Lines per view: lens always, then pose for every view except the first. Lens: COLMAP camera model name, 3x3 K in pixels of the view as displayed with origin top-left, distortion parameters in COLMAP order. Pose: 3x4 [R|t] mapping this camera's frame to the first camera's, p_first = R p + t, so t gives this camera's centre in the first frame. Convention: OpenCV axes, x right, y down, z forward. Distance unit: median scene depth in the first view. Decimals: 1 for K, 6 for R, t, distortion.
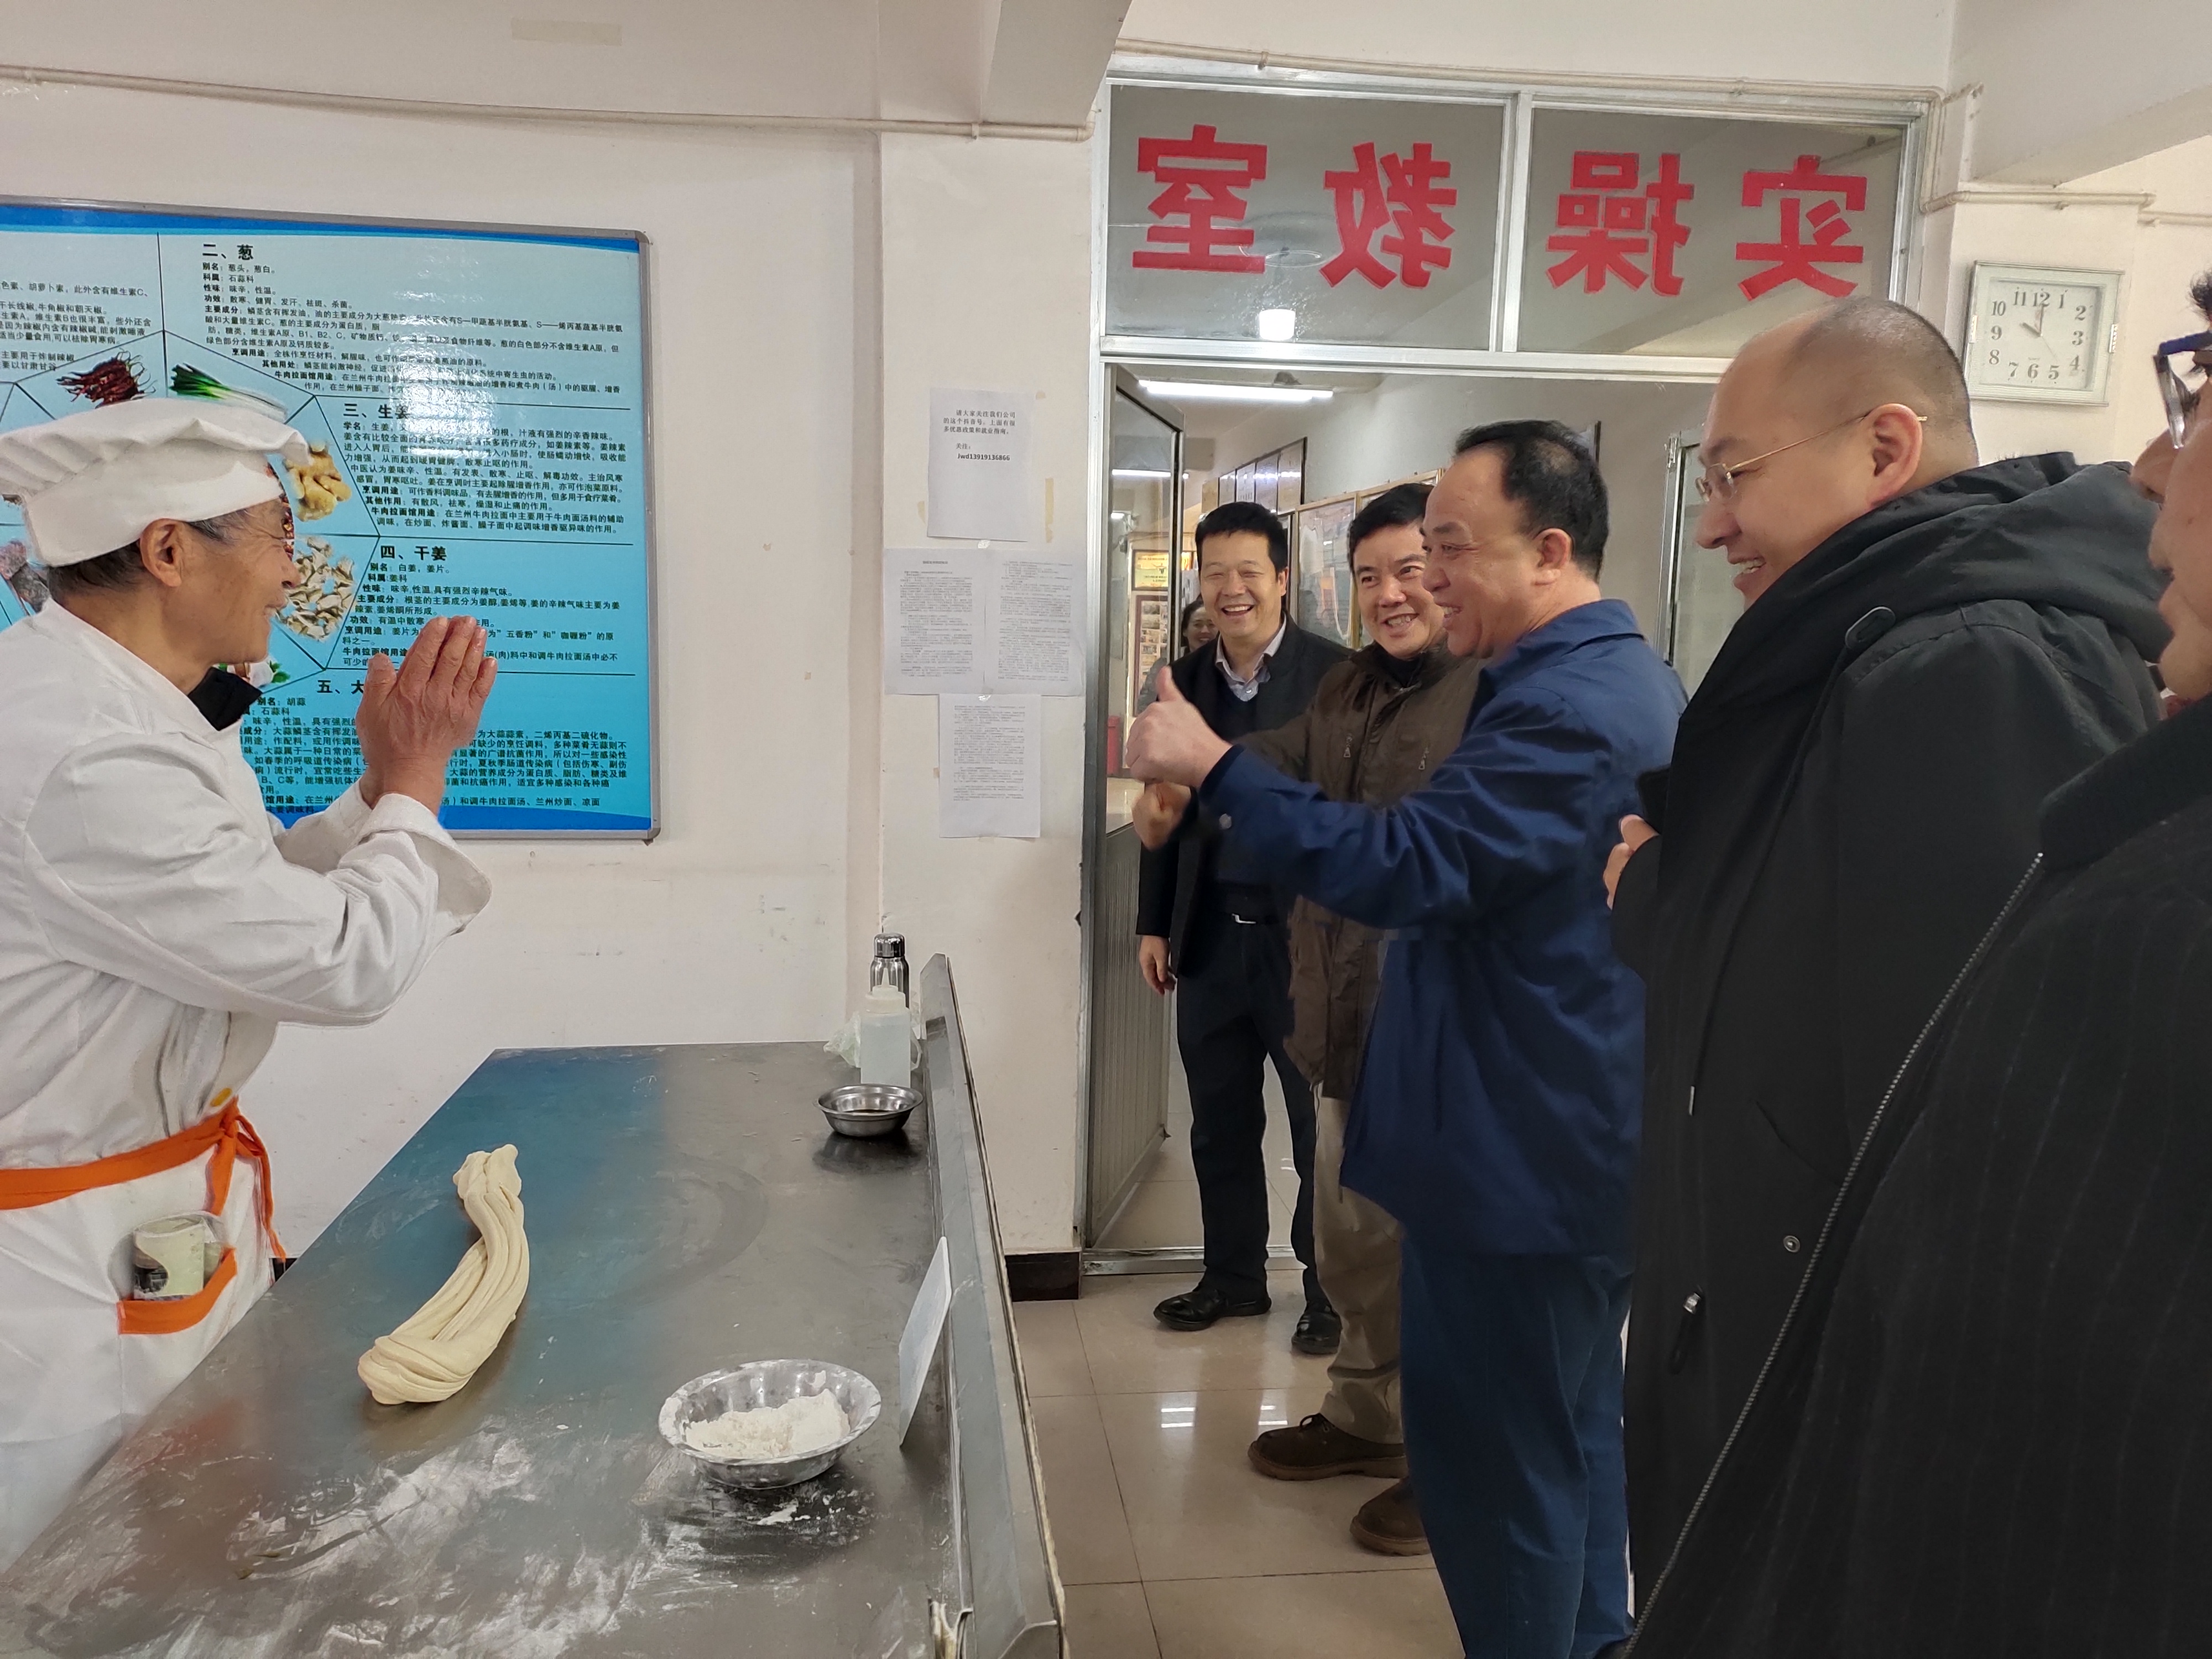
lens RADIAL K [[1581.7, 0, 1108.4], [0, 1581.7, 833.2], [0, 0, 1]] dist [-0.007414, -0.007857]
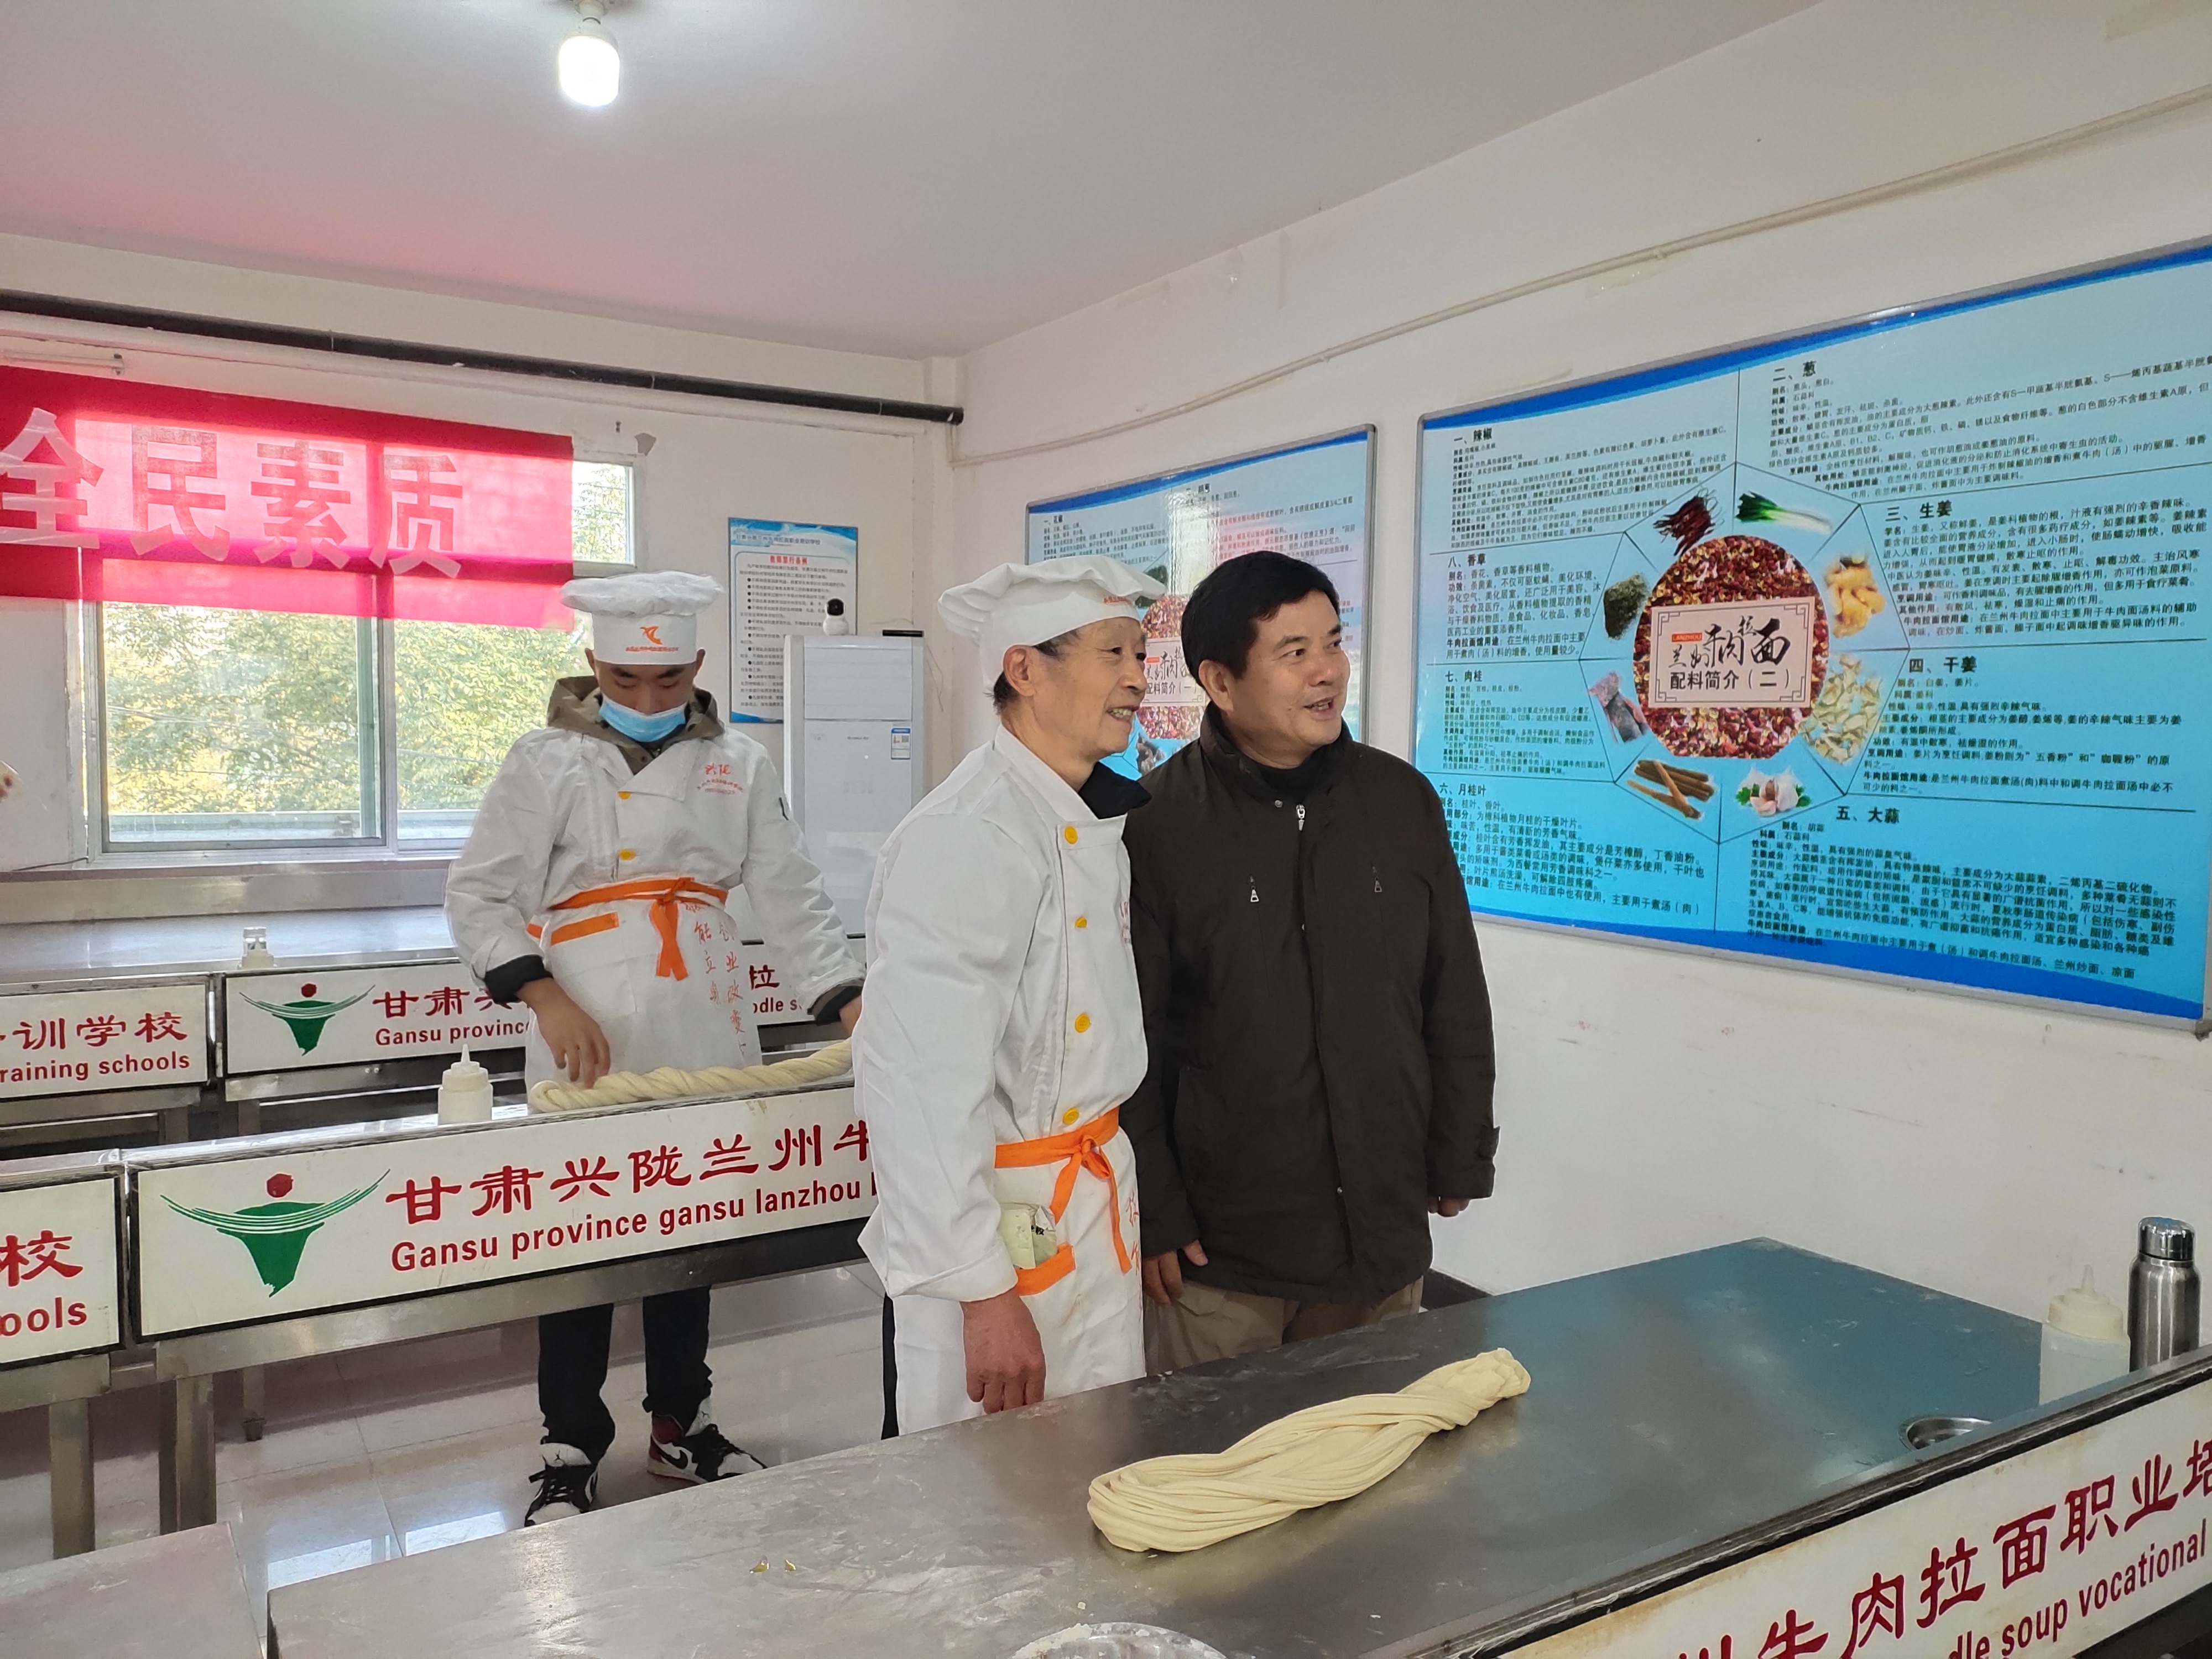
lens RADIAL K [[1581.7, 0, 1105.0], [0, 1581.7, 827.1], [0, 0, 1]] dist [-0.007414, -0.007857]
pose [[0.392108, 0.040684, -0.919019, 0.187819], [-0.120652, 0.992666, -0.007534, -0.025160], [0.911973, 0.113836, 0.394141, 0.238561]]
